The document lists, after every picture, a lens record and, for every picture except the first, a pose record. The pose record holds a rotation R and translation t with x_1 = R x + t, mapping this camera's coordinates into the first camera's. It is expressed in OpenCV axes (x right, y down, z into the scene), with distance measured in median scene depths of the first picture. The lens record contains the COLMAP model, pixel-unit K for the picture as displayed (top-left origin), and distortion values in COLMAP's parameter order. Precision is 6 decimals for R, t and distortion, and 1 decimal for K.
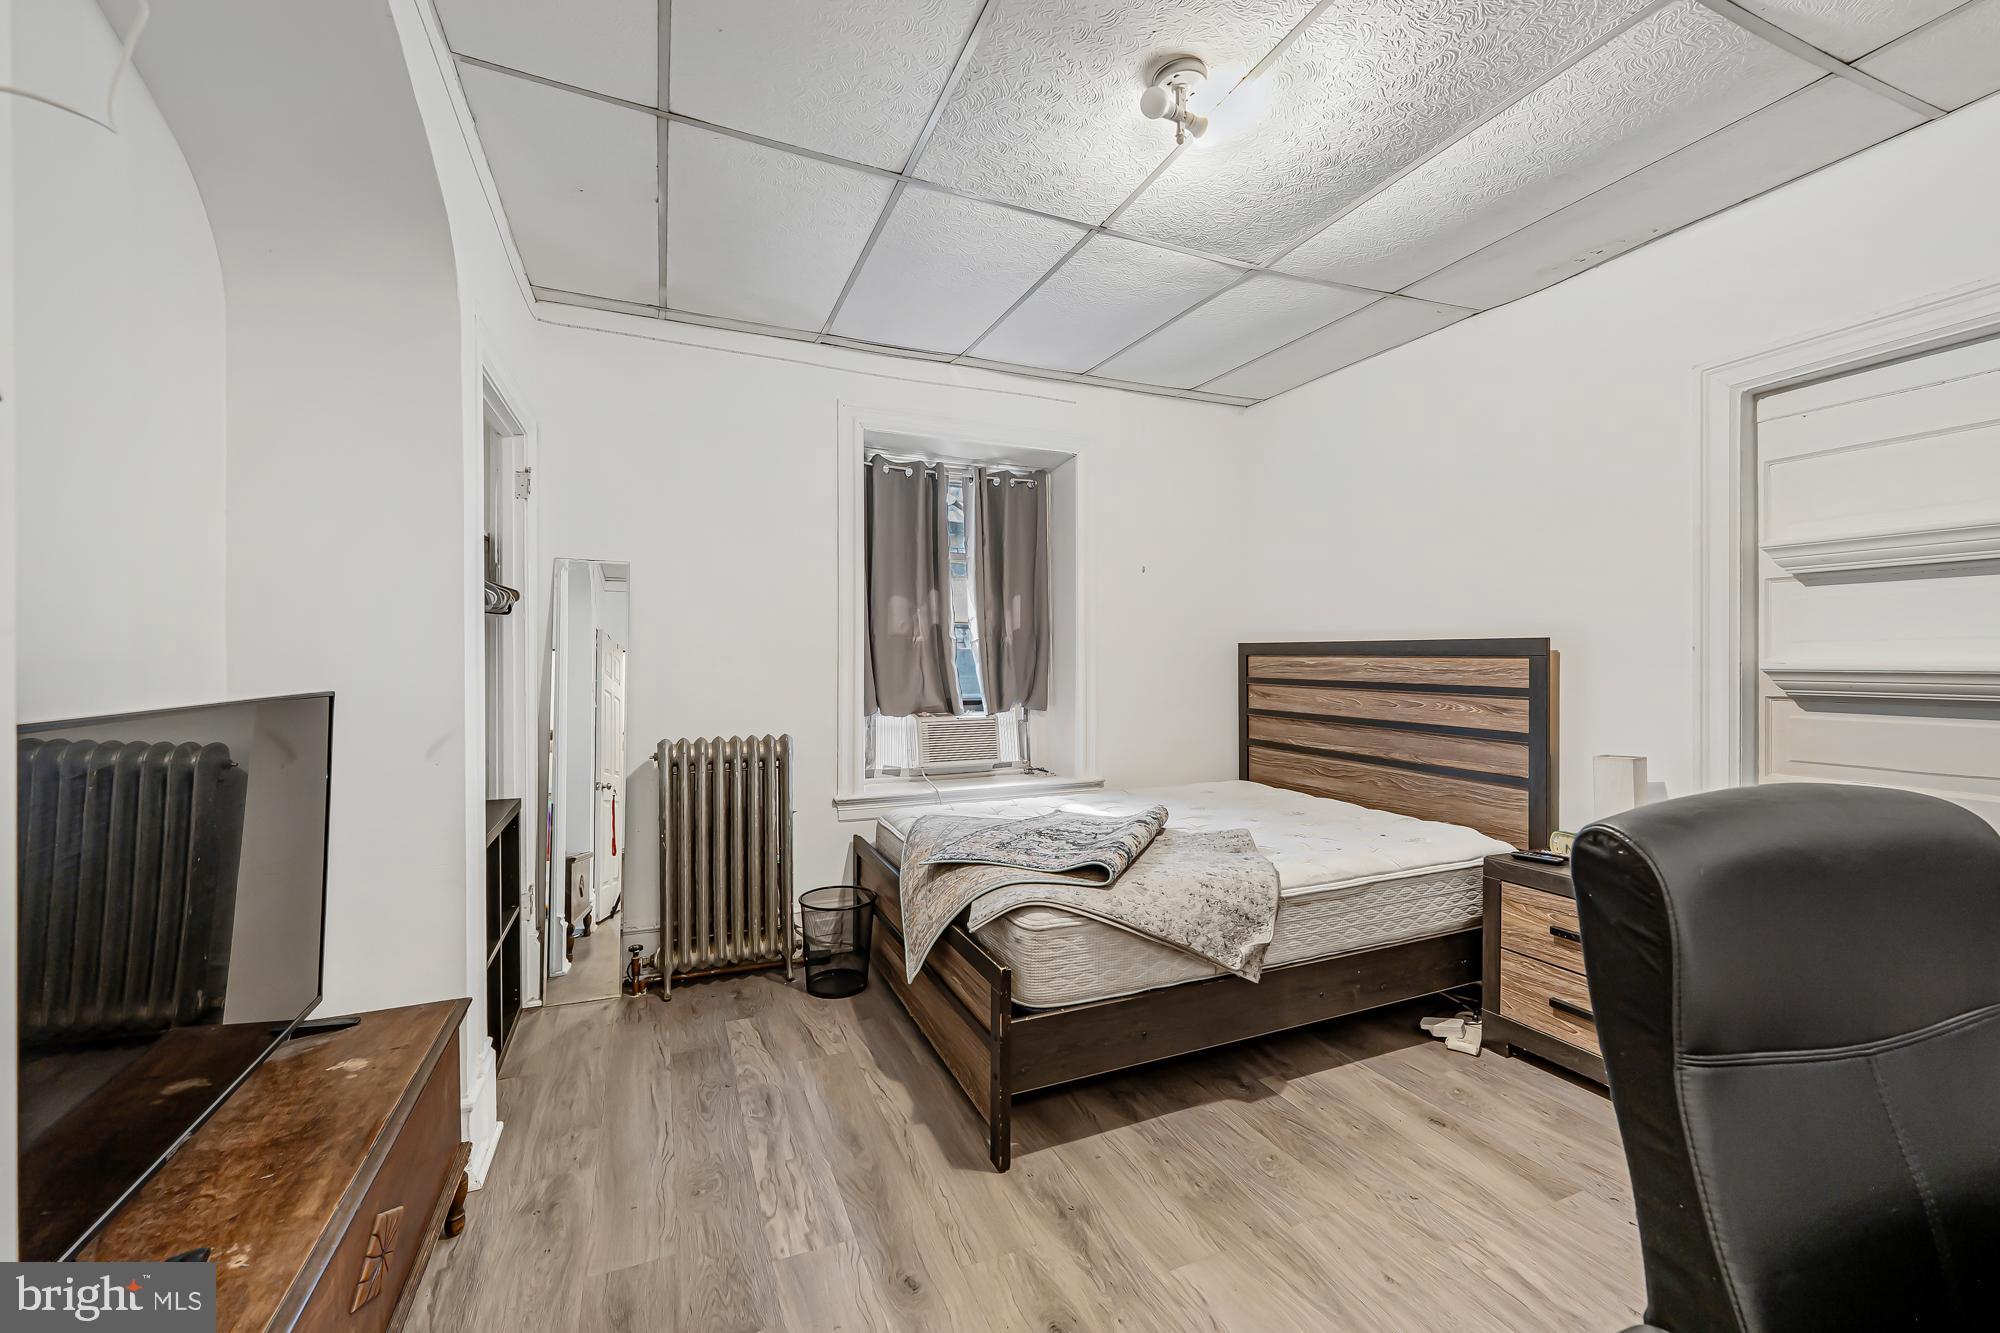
lens RADIAL K [[823.8, 0, 1004.5], [0, 823.8, 664.2], [0, 0, 1]] dist [0.002975, -0.002125]
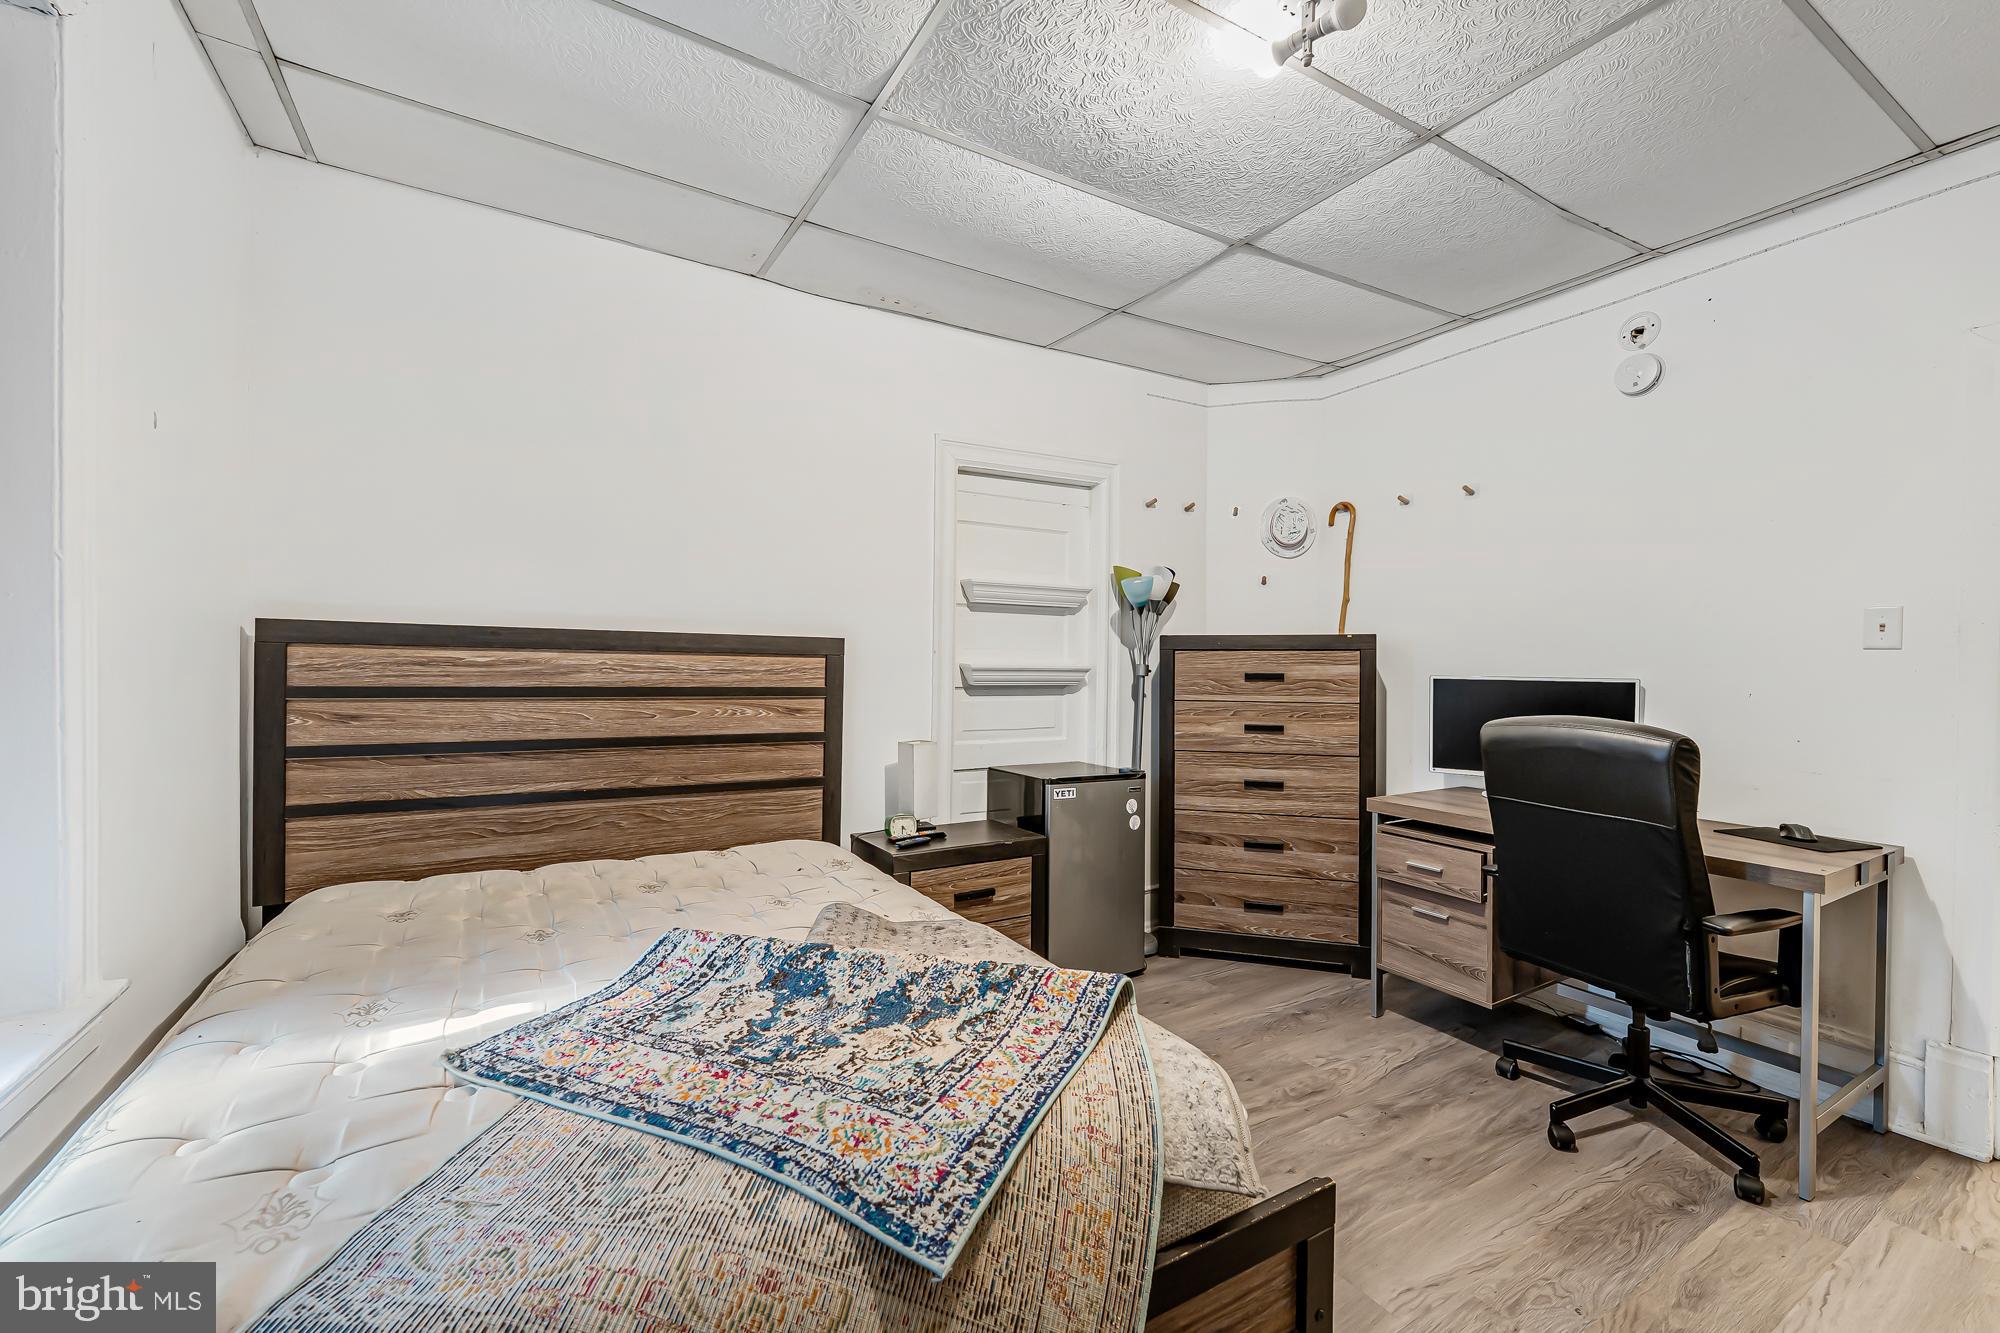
lens RADIAL K [[823.8, 0, 1000.3], [0, 823.8, 661.5], [0, 0, 1]] dist [0.002975, -0.002125]
pose [[-0.131767, -0.004320, 0.991271, -0.335113], [-0.010058, 0.999945, 0.003021, -0.006683], [-0.991230, -0.009572, -0.131804, 0.781153]]
